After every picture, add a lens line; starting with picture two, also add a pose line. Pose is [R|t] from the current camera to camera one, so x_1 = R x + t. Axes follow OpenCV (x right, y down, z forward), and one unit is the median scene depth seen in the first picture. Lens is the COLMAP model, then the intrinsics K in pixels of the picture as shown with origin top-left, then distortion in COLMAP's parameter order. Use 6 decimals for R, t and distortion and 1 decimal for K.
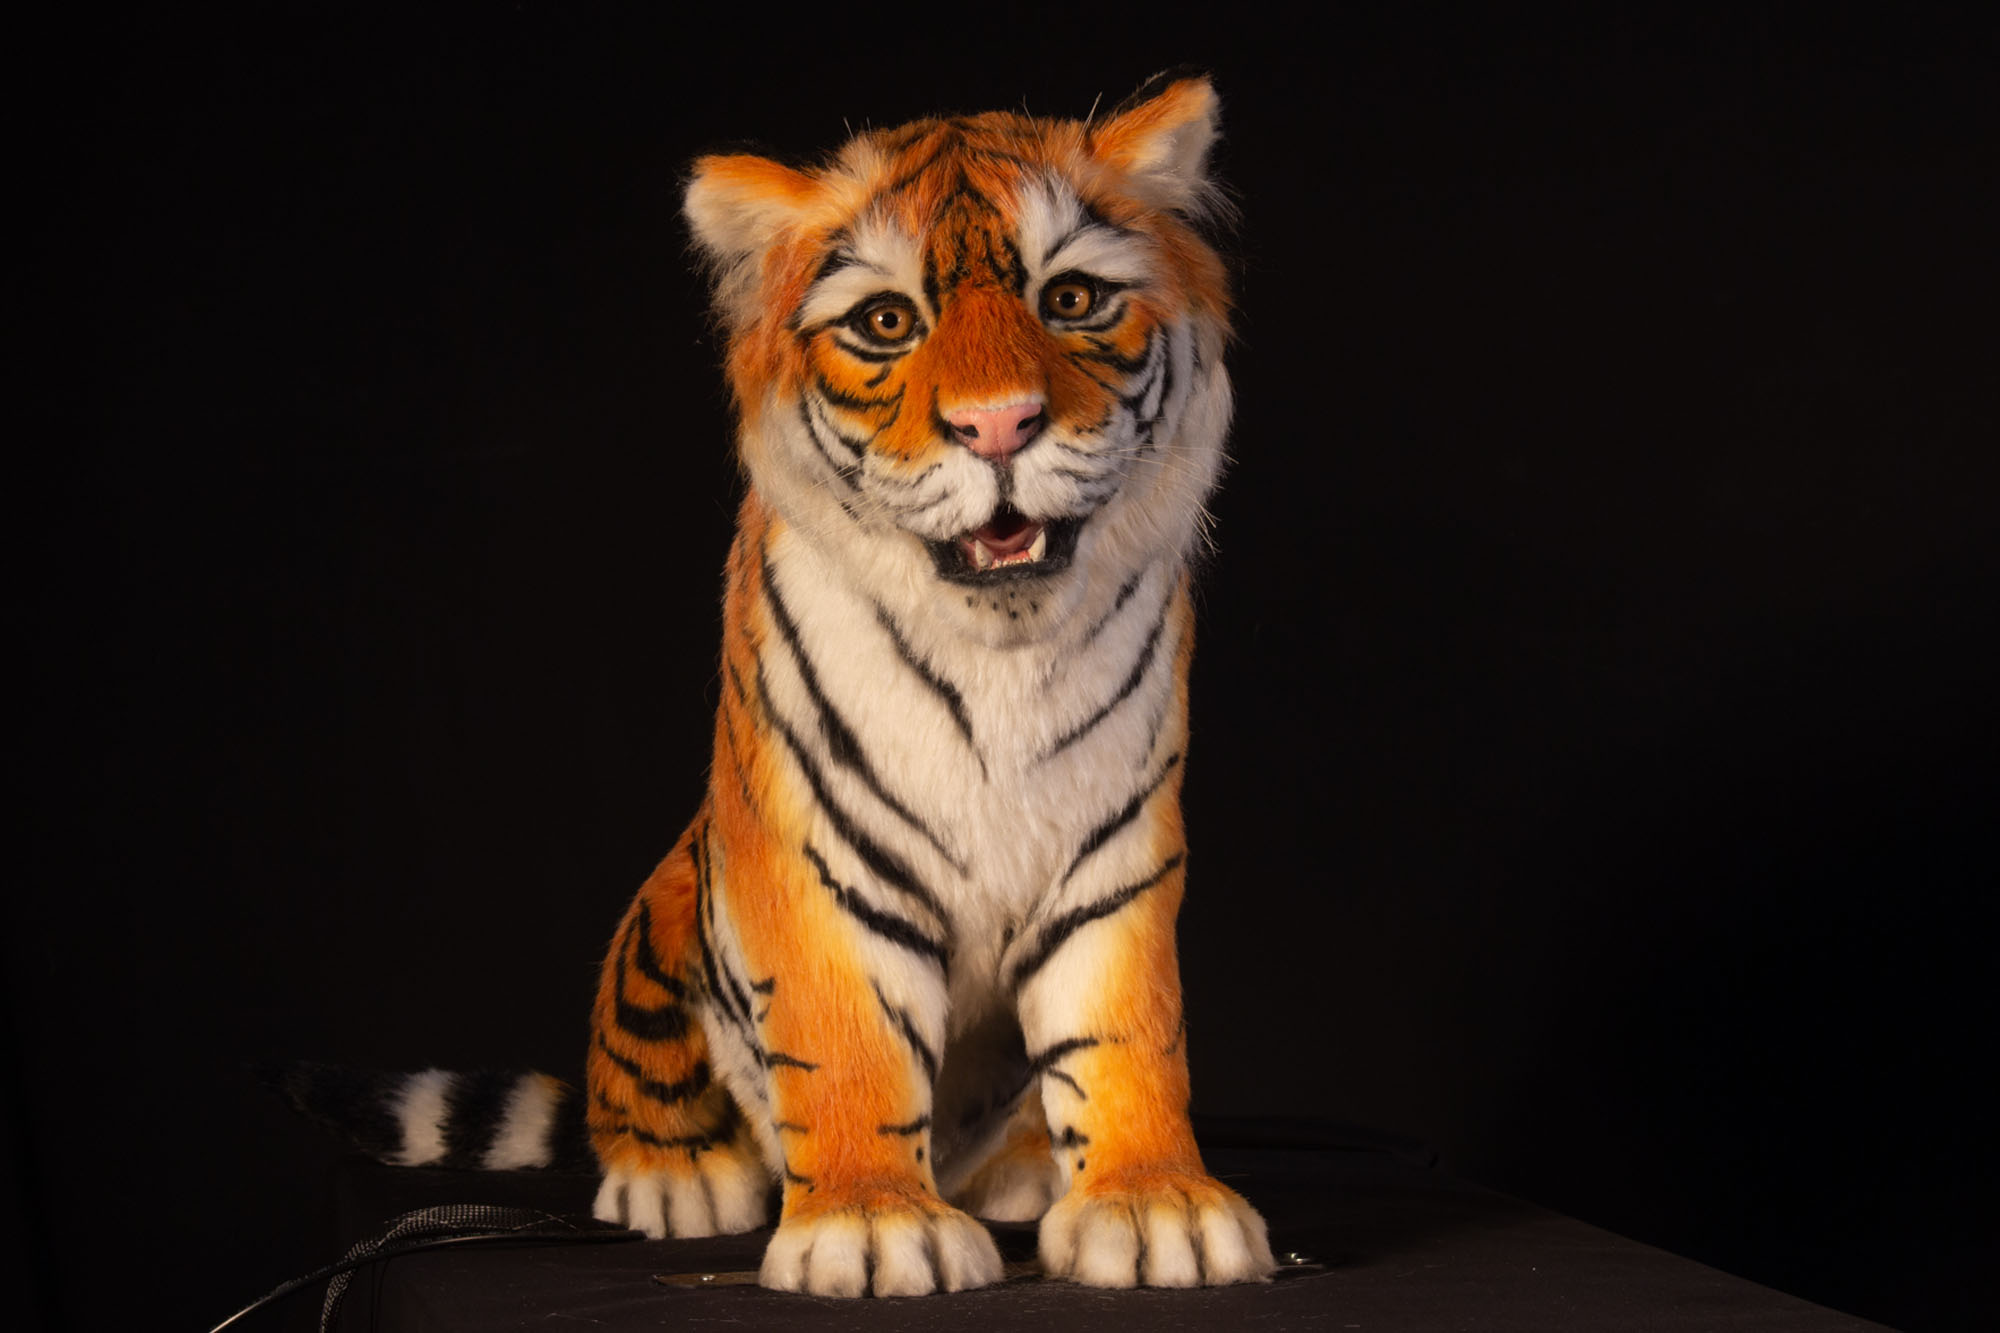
lens RADIAL K [[4707.8, 0, 1000.0], [0, 4707.8, 666.5], [0, 0, 1]] dist [0.030057, 0.110319]
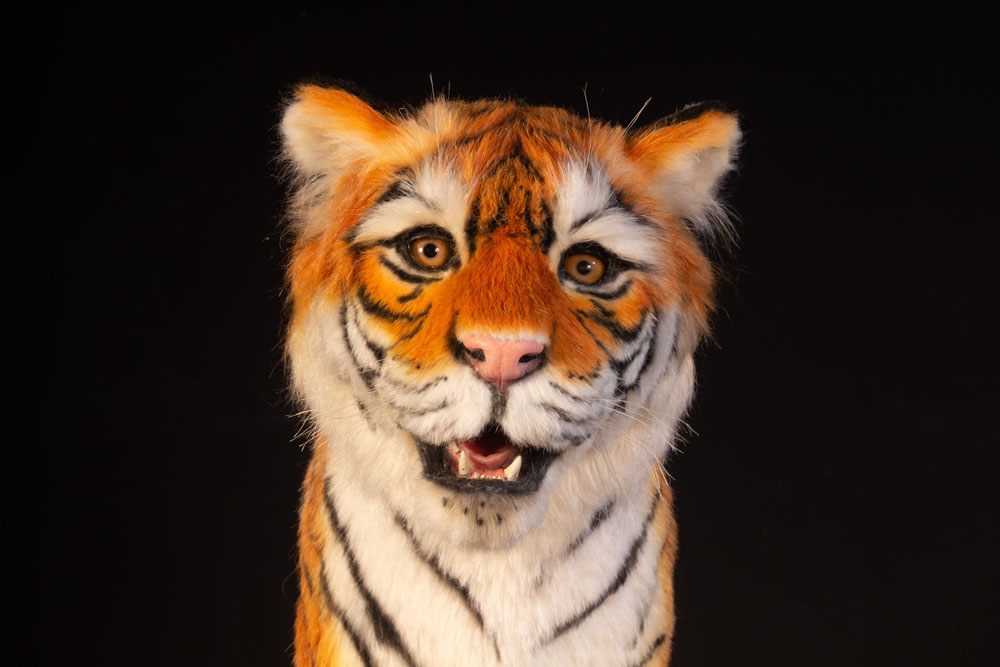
lens RADIAL K [[2353.9, 0, 500.0], [0, 2353.9, 333.5], [0, 0, 1]] dist [0.030057, 0.110319]
pose [[0.976510, 0.215470, -0.000534, -0.001980], [-0.214422, 0.971509, -0.100961, 0.001318], [-0.021236, 0.098704, 0.994890, 0.423941]]
